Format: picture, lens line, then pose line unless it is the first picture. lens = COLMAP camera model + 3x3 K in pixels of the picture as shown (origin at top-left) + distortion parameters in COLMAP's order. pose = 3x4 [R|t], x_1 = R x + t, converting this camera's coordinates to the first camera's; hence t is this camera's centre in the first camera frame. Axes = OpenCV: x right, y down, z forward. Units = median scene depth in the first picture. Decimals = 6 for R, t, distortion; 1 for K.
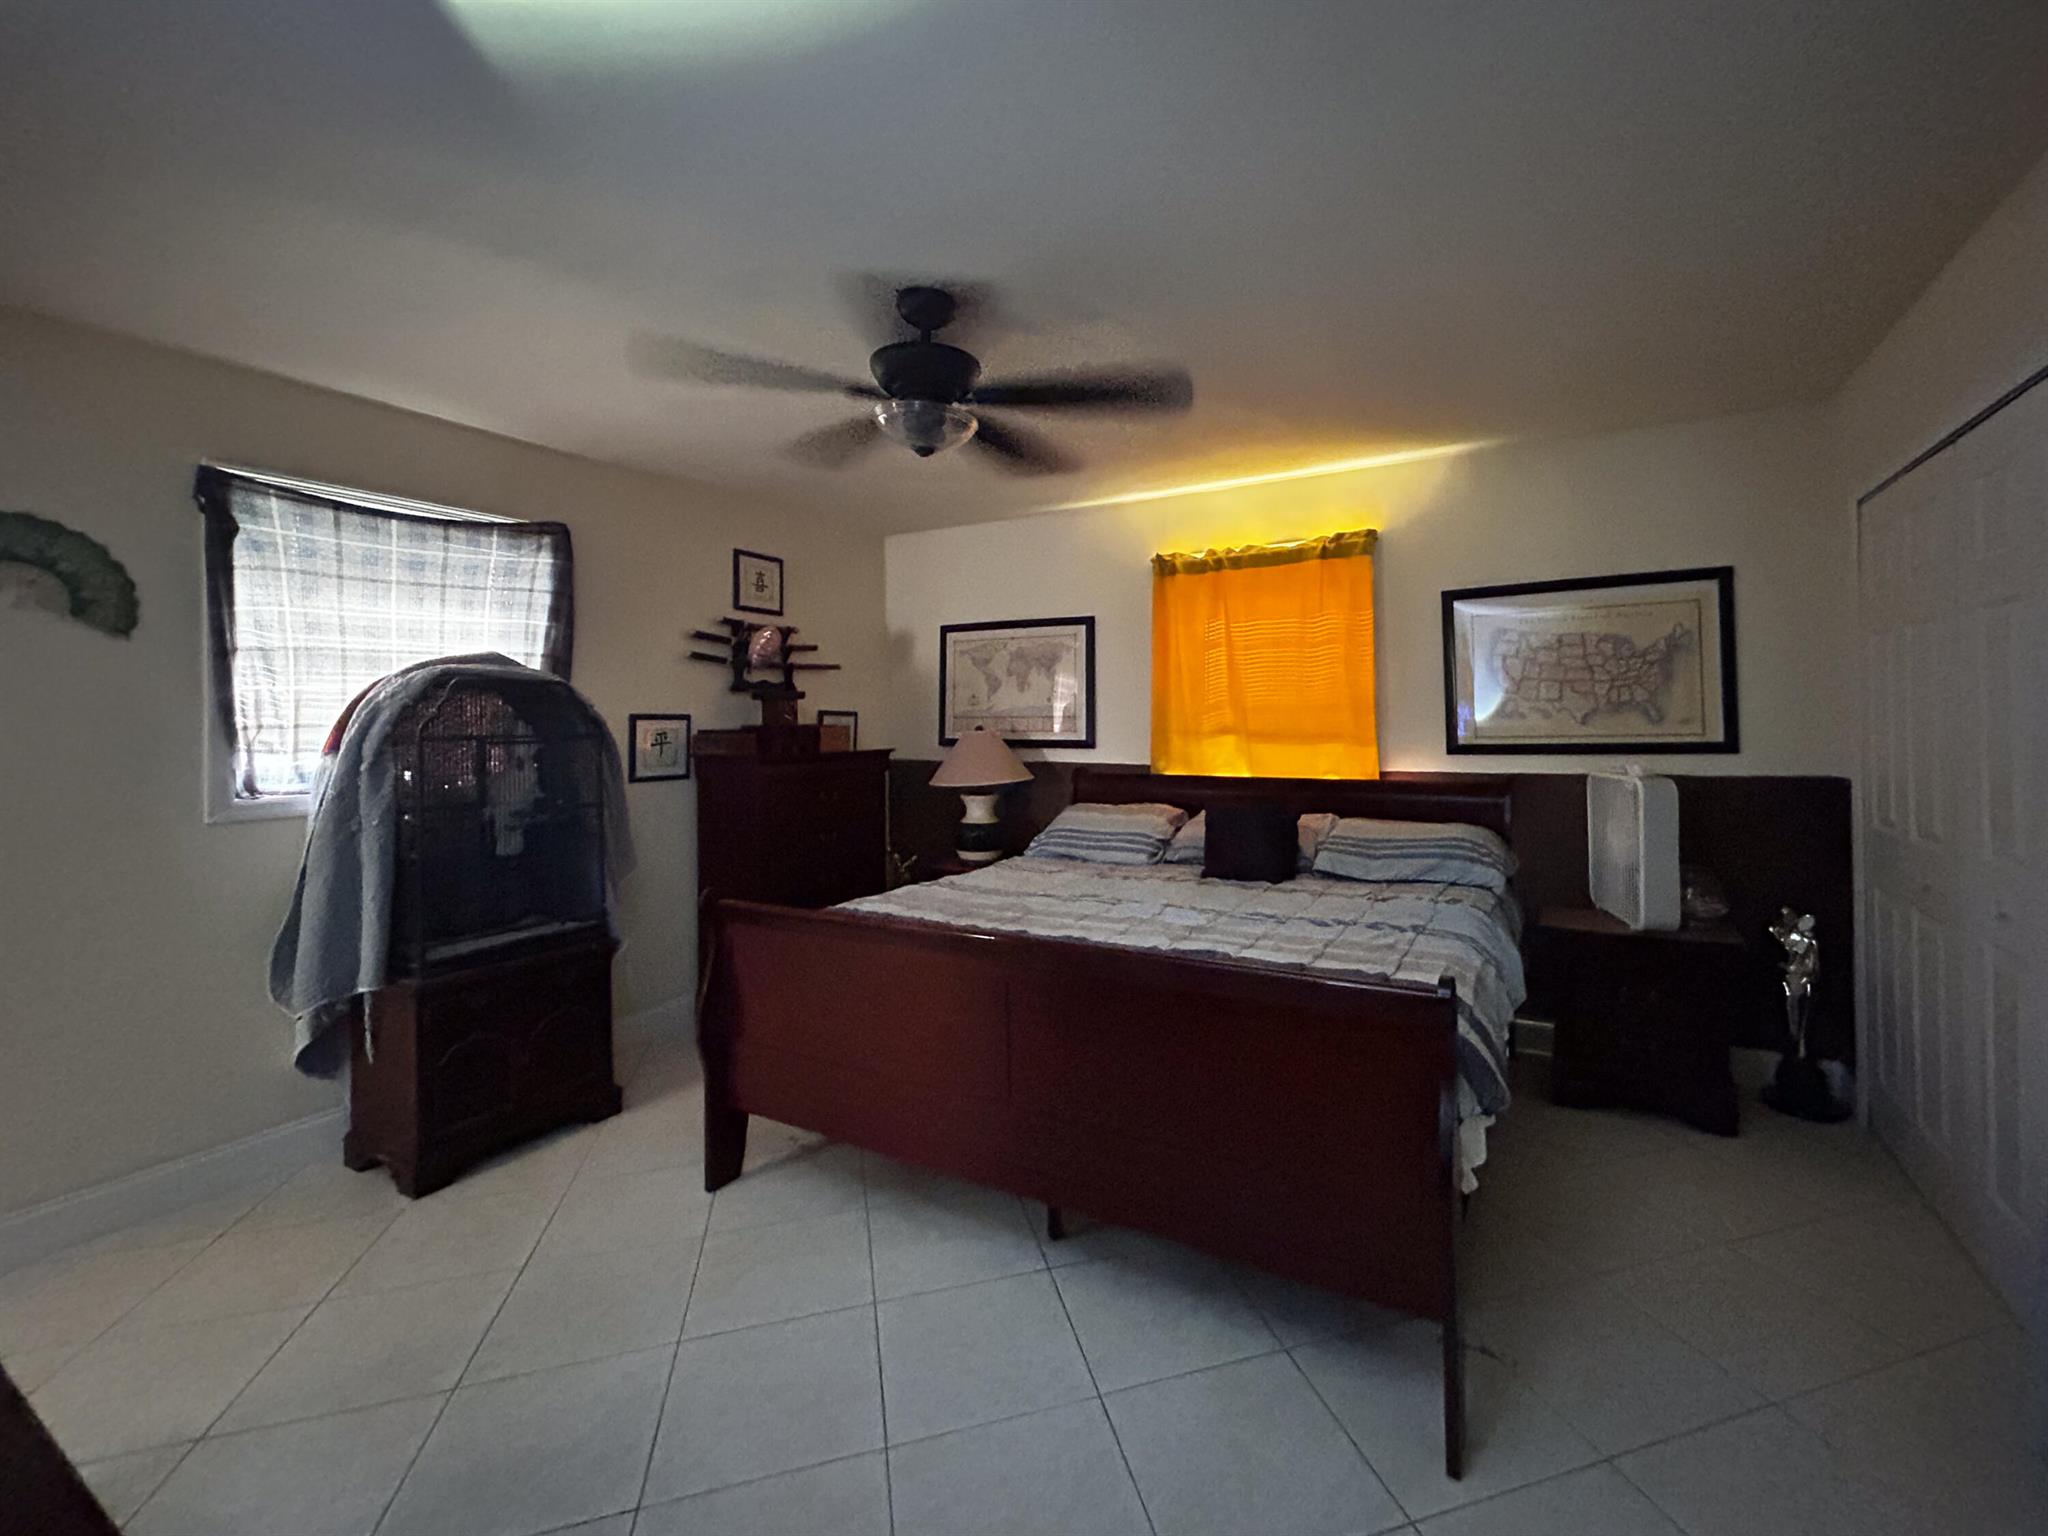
lens RADIAL K [[830.6, 0, 1019.8], [0, 830.6, 736.0], [0, 0, 1]] dist [-0.006742, 0.000479]
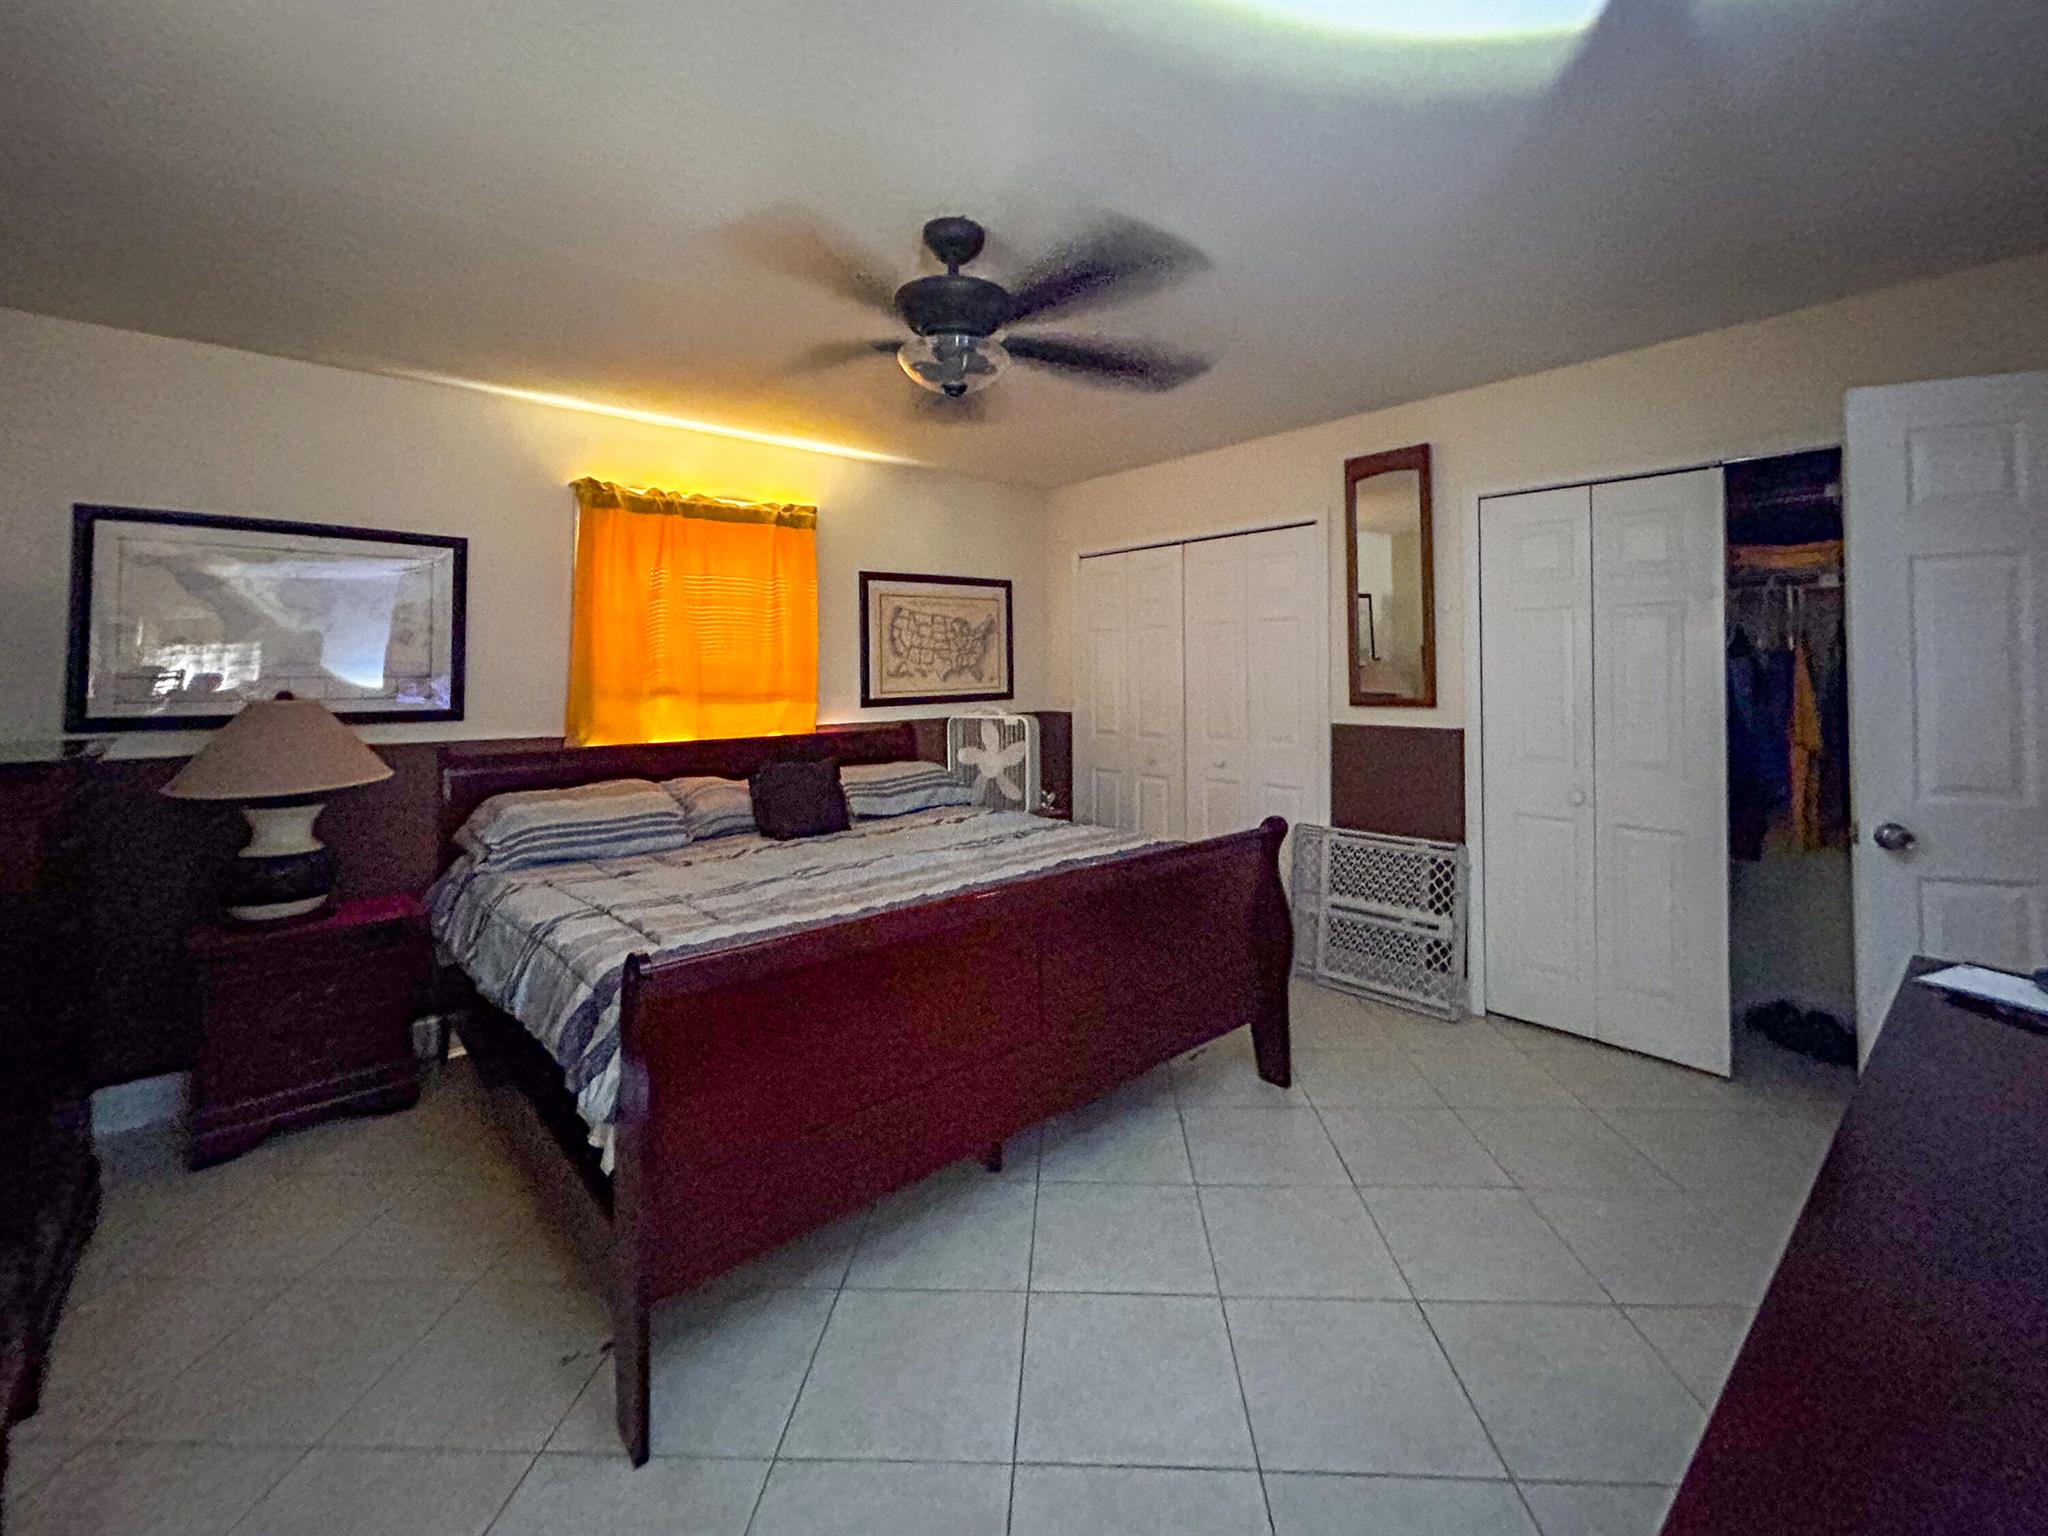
lens RADIAL K [[896.8, 0, 1028.6], [0, 896.8, 683.7], [0, 0, 1]] dist [0.001691, 0.000165]
pose [[0.318287, -0.006869, 0.947969, -0.611991], [0.025327, 0.999678, -0.001260, -0.004367], [-0.947656, 0.024410, 0.318359, 0.349672]]
